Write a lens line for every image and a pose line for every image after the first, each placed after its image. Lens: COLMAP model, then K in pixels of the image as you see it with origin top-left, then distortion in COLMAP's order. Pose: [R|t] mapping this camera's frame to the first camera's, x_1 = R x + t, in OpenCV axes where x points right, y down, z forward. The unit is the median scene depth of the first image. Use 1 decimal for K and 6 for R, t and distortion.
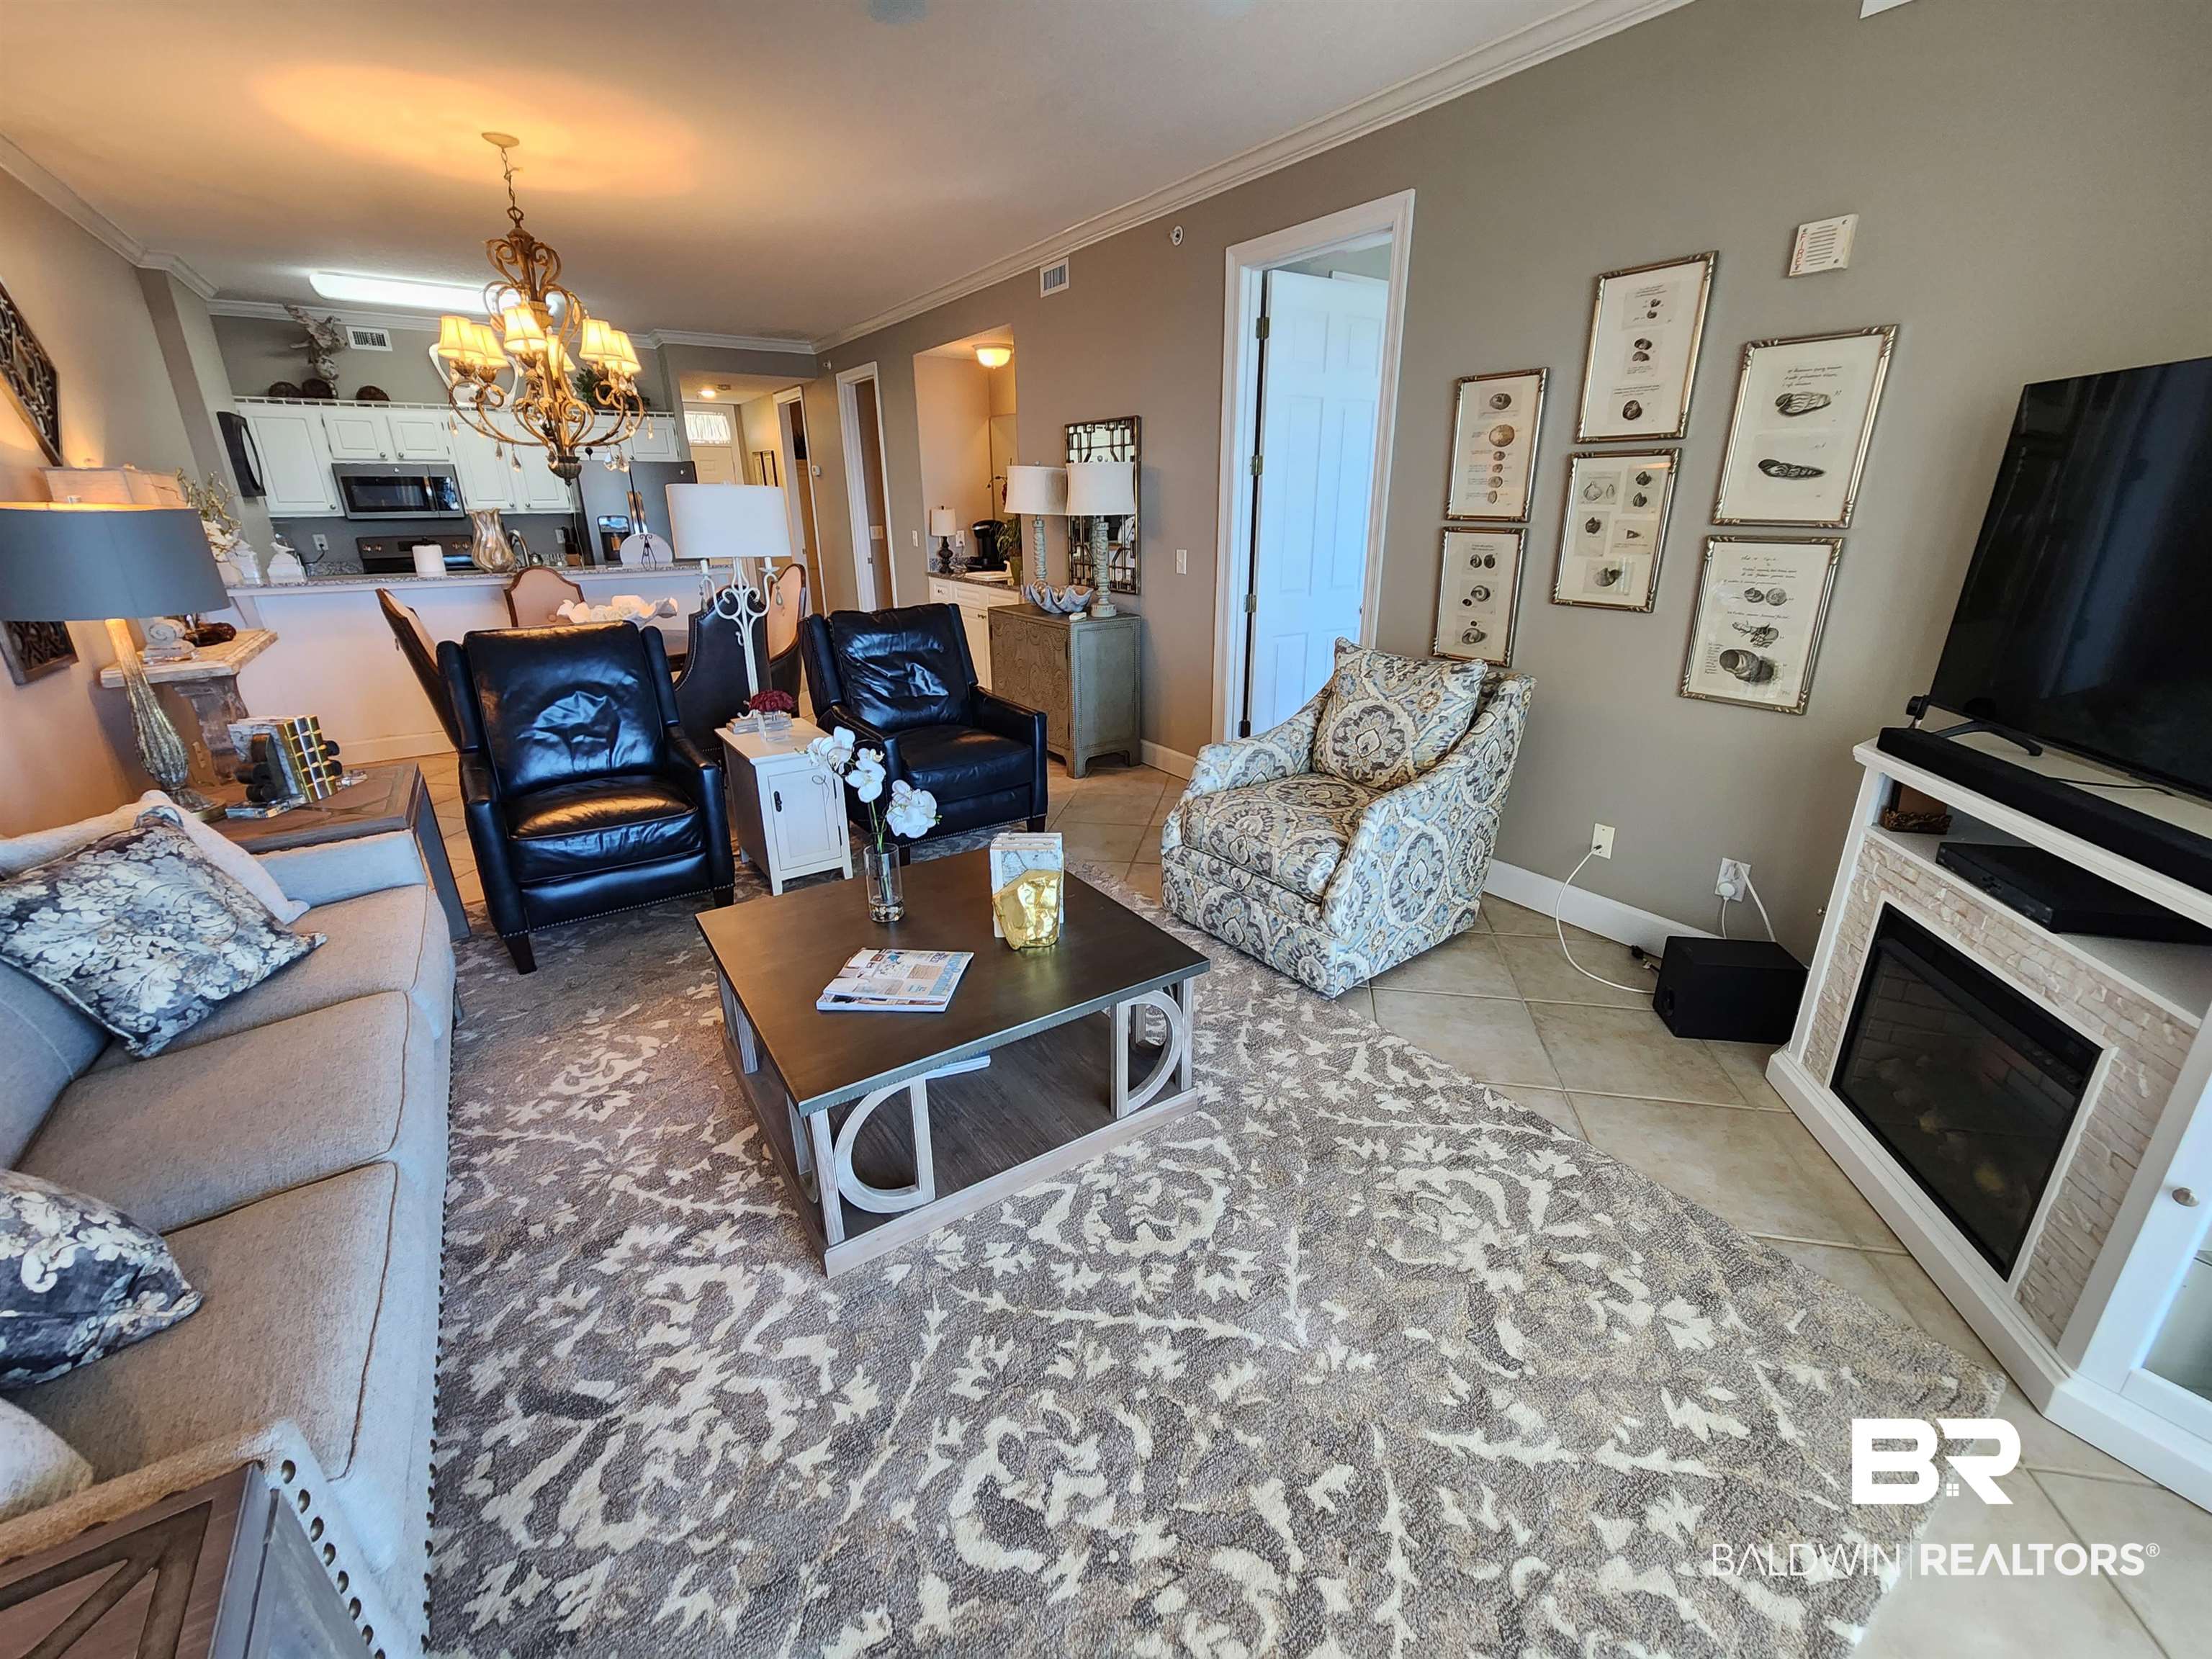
lens RADIAL K [[902.4, 0, 1099.0], [0, 902.4, 805.9], [0, 0, 1]] dist [0.002795, -0.002695]
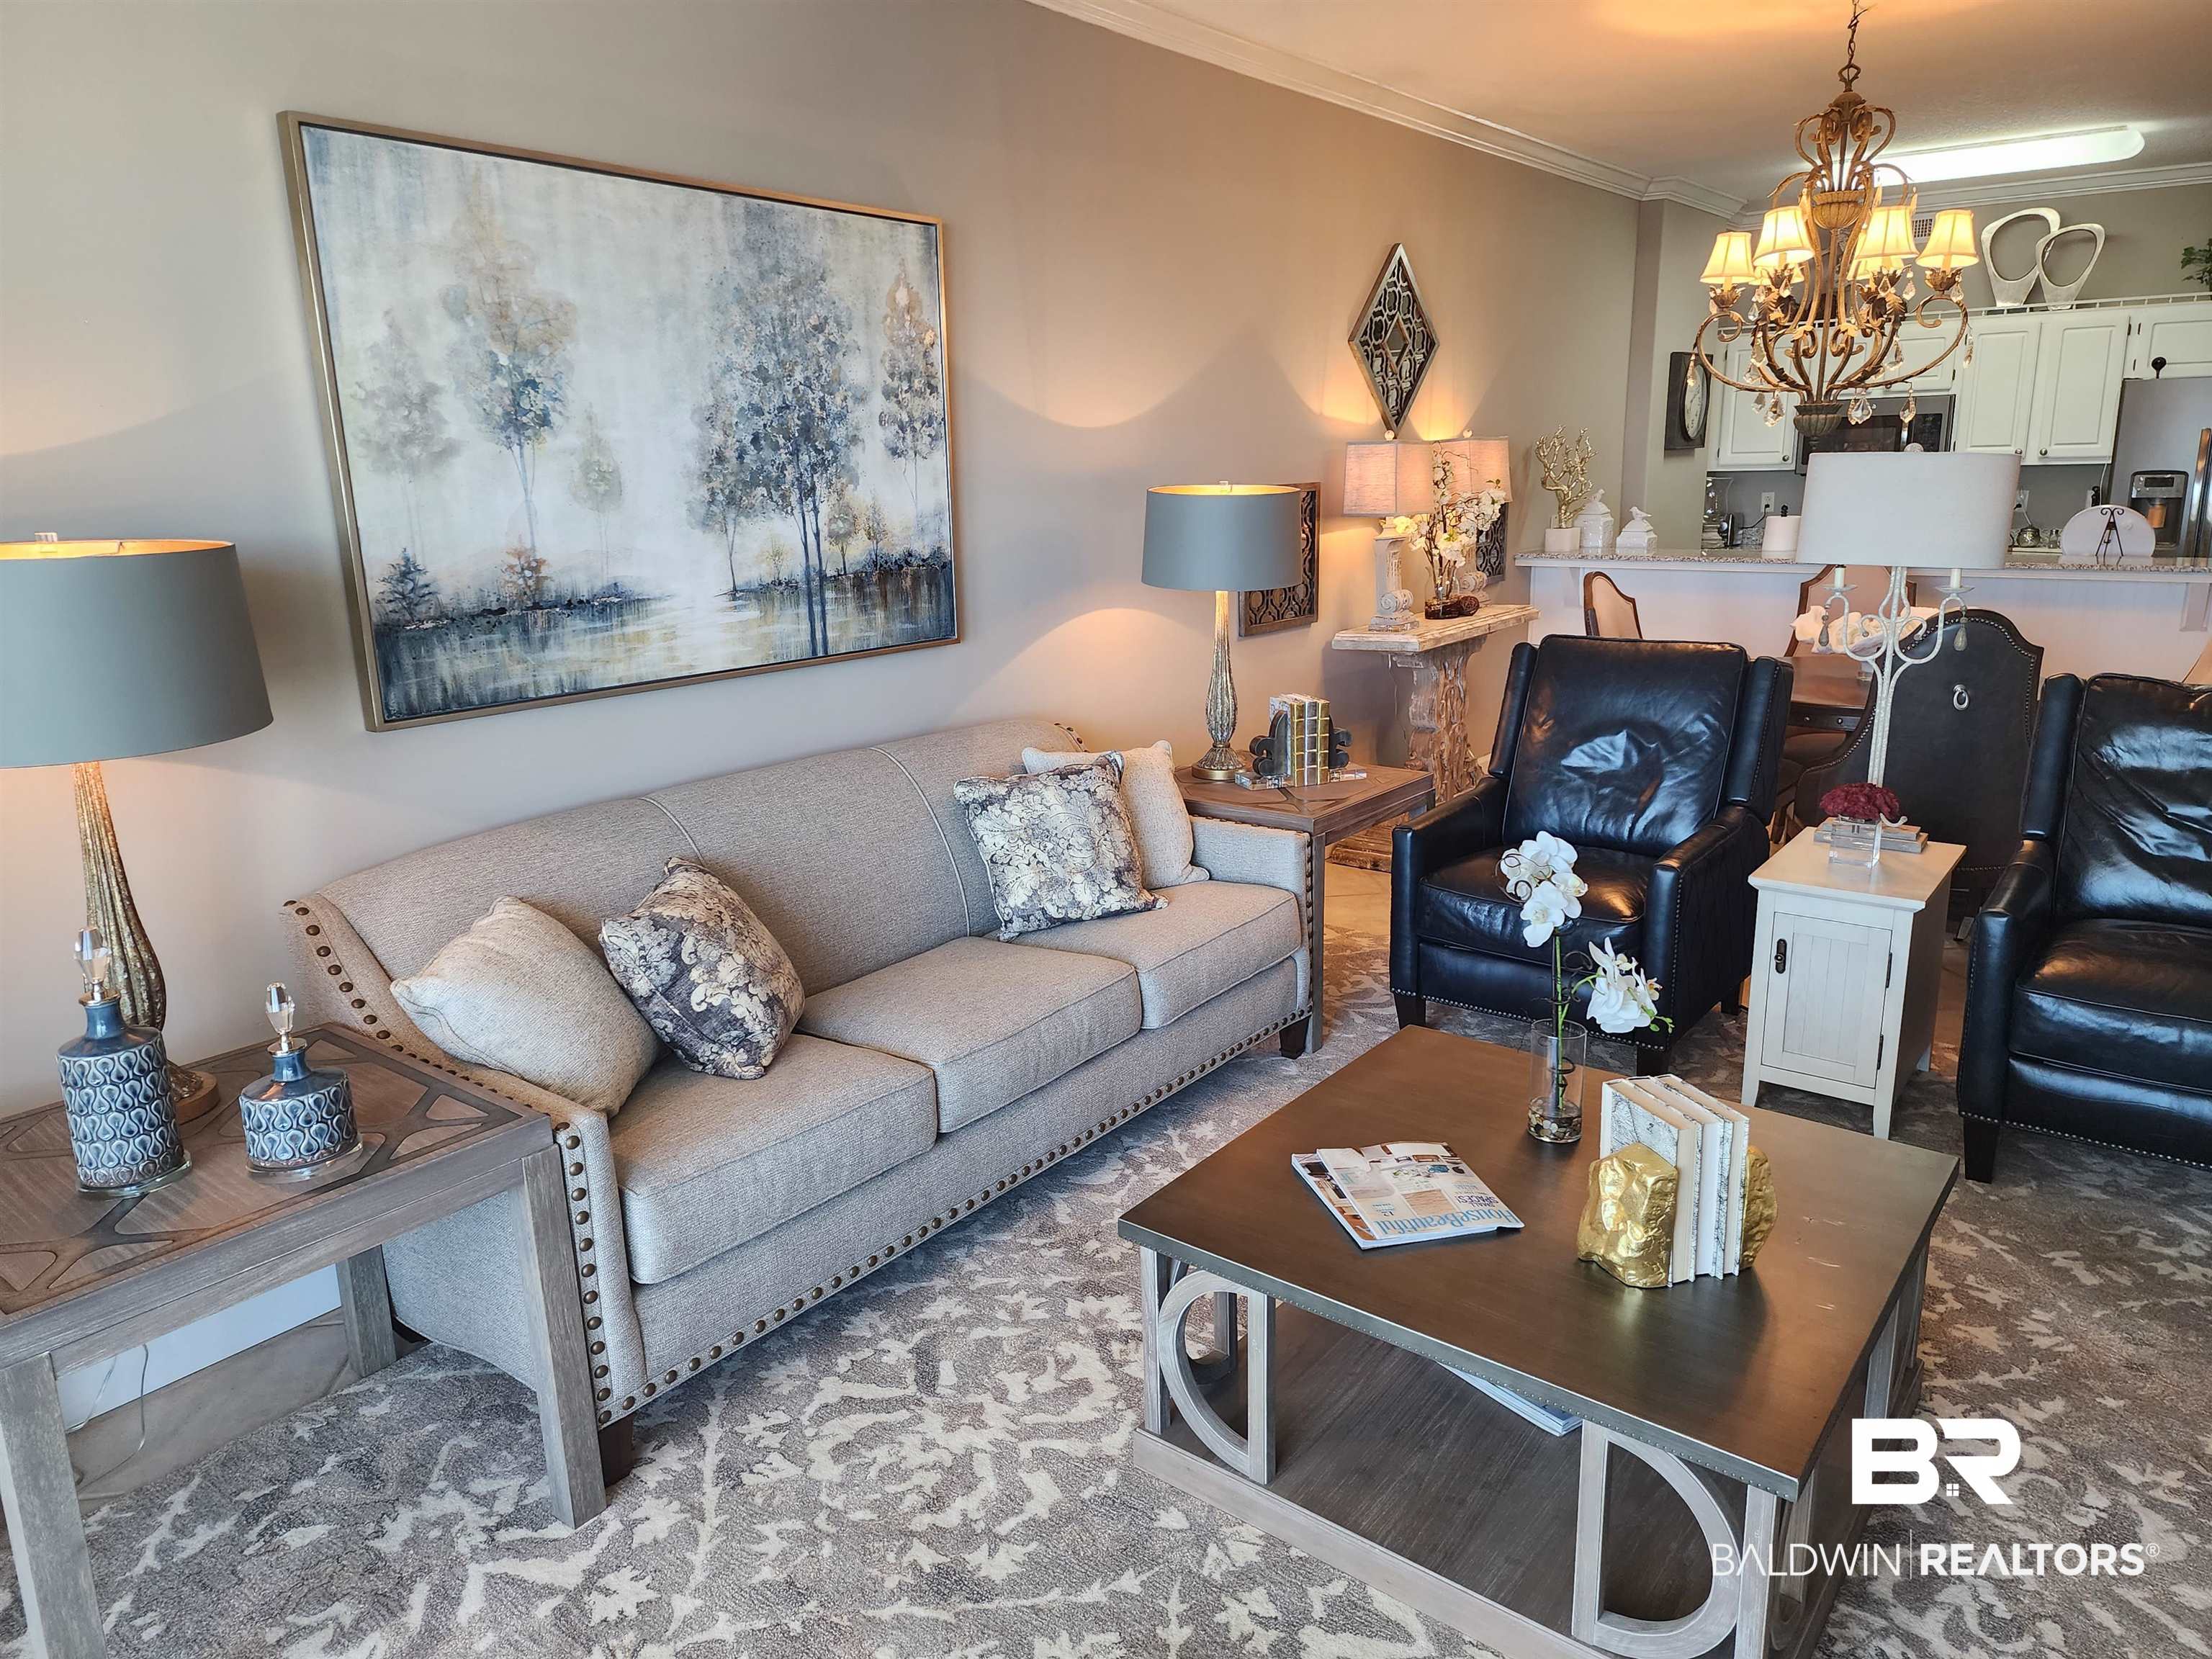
lens RADIAL K [[1459.6, 0, 1129.9], [0, 1459.6, 800.9], [0, 0, 1]] dist [0.083726, -0.066437]
pose [[0.325787, 0.216435, -0.920336, 0.515675], [-0.287982, 0.949904, 0.121447, -0.126858], [0.900516, 0.225475, 0.371795, 0.251834]]
